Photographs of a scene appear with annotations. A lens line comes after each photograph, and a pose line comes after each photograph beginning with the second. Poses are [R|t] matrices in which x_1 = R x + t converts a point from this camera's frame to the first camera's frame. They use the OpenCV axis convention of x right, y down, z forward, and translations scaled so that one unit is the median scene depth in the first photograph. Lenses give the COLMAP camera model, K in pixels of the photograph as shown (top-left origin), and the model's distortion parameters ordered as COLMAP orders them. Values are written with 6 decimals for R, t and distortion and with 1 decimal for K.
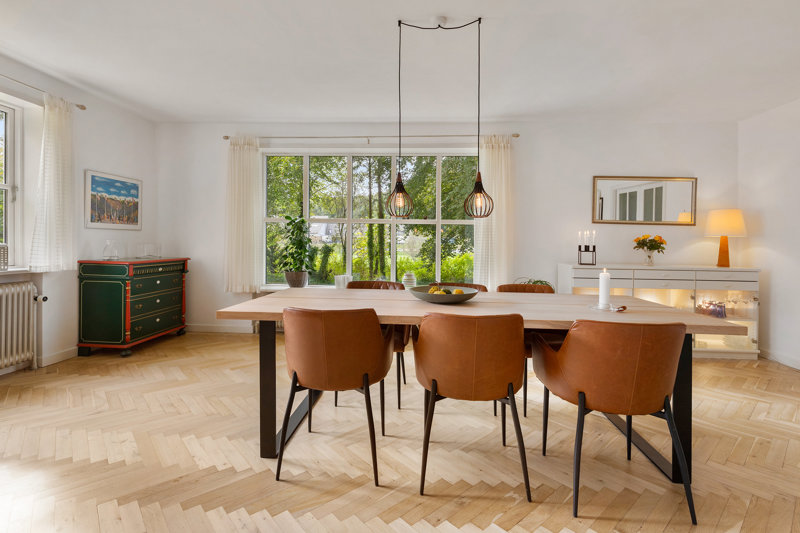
lens RADIAL K [[384.9, 0, 400.6], [0, 384.9, 245.8], [0, 0, 1]] dist [-0.001493, -0.000273]
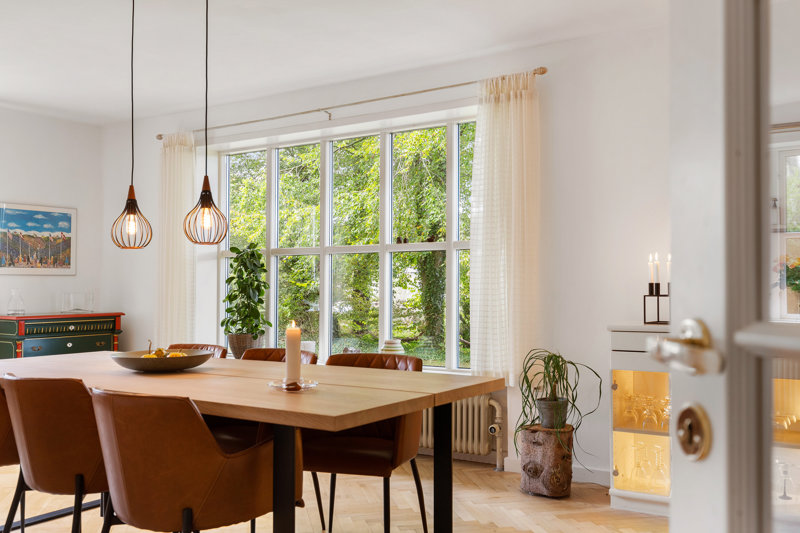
lens RADIAL K [[787.5, 0, 400.0], [0, 787.5, 266.5], [0, 0, 1]] dist [-0.004306, -0.017534]
pose [[0.860047, -0.029713, -0.509348, 0.681375], [0.012538, 0.999232, -0.037120, 0.007682], [0.510060, 0.025538, 0.859760, 0.018315]]
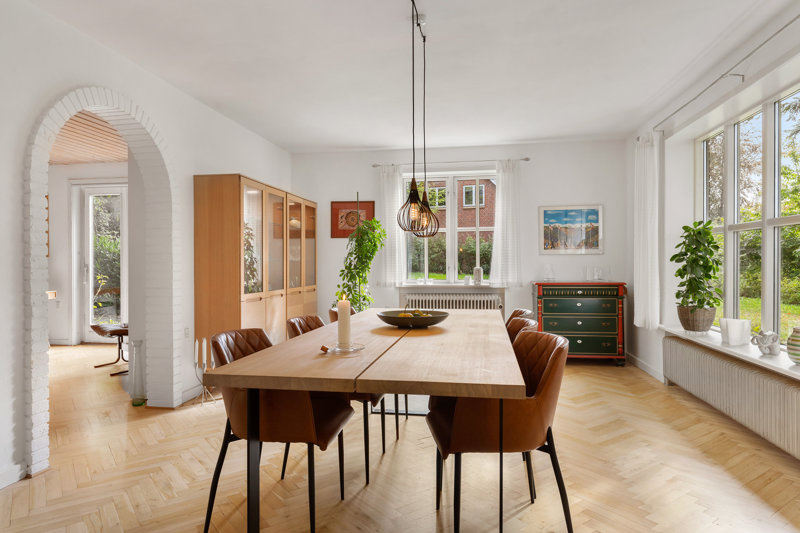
lens RADIAL K [[508.9, 0, 384.3], [0, 508.9, 266.6], [0, 0, 1]] dist [0.004300, 0.001666]
pose [[-0.112376, -0.007879, -0.993634, 0.764495], [-0.001427, 0.999969, -0.007768, 0.004395], [0.993665, 0.000545, -0.112384, 0.626118]]
